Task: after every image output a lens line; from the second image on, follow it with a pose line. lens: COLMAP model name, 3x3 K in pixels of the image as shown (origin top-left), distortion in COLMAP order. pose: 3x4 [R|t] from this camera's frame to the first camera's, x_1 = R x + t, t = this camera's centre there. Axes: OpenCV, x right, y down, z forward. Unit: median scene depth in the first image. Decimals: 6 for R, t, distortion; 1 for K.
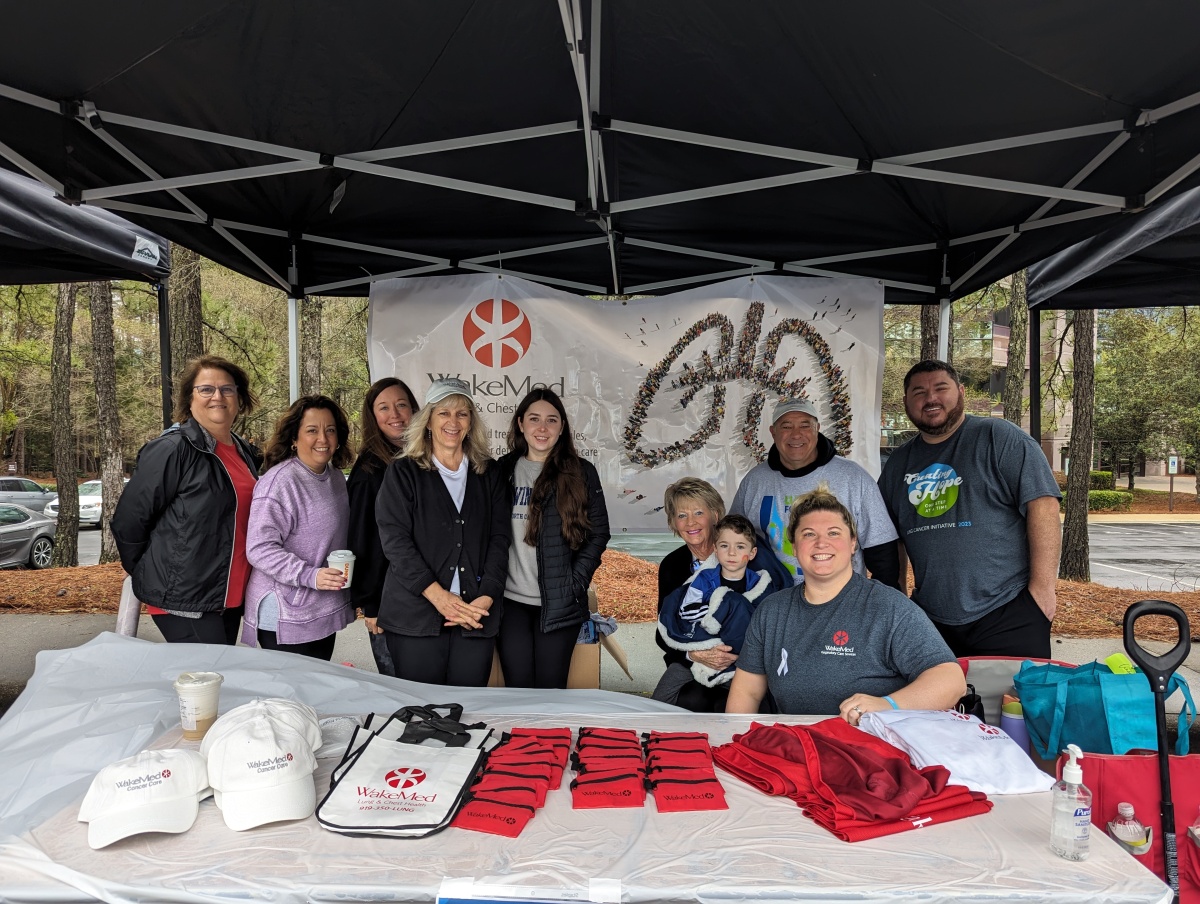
lens RADIAL K [[827.0, 0, 597.8], [0, 827.0, 450.2], [0, 0, 1]] dist [0.049408, -0.014544]
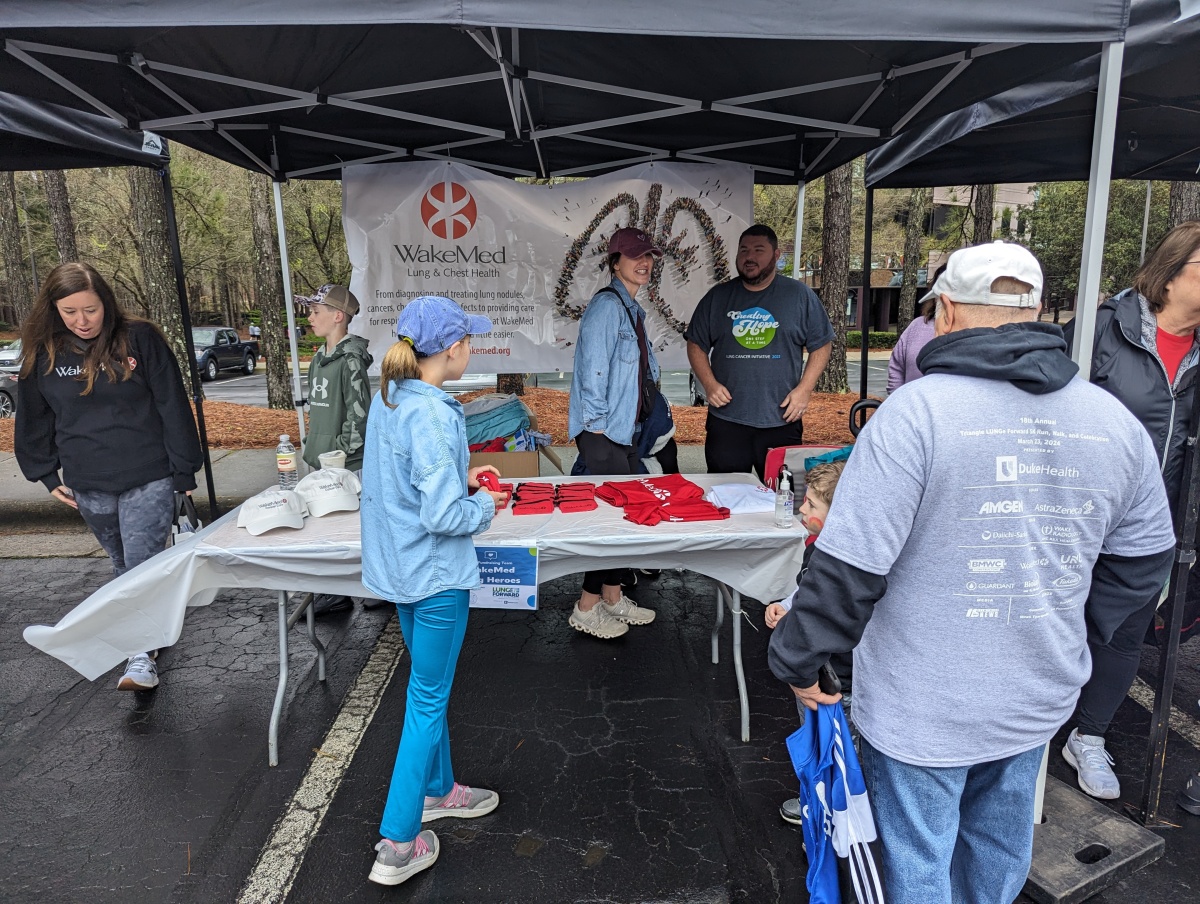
lens RADIAL K [[827.0, 0, 606.4], [0, 827.0, 460.6], [0, 0, 1]] dist [0.049408, -0.014544]
pose [[0.997715, -0.029415, 0.060824, 0.026698], [0.016937, 0.980395, 0.196312, -0.015928], [-0.065407, -0.194833, 0.978653, -0.306024]]
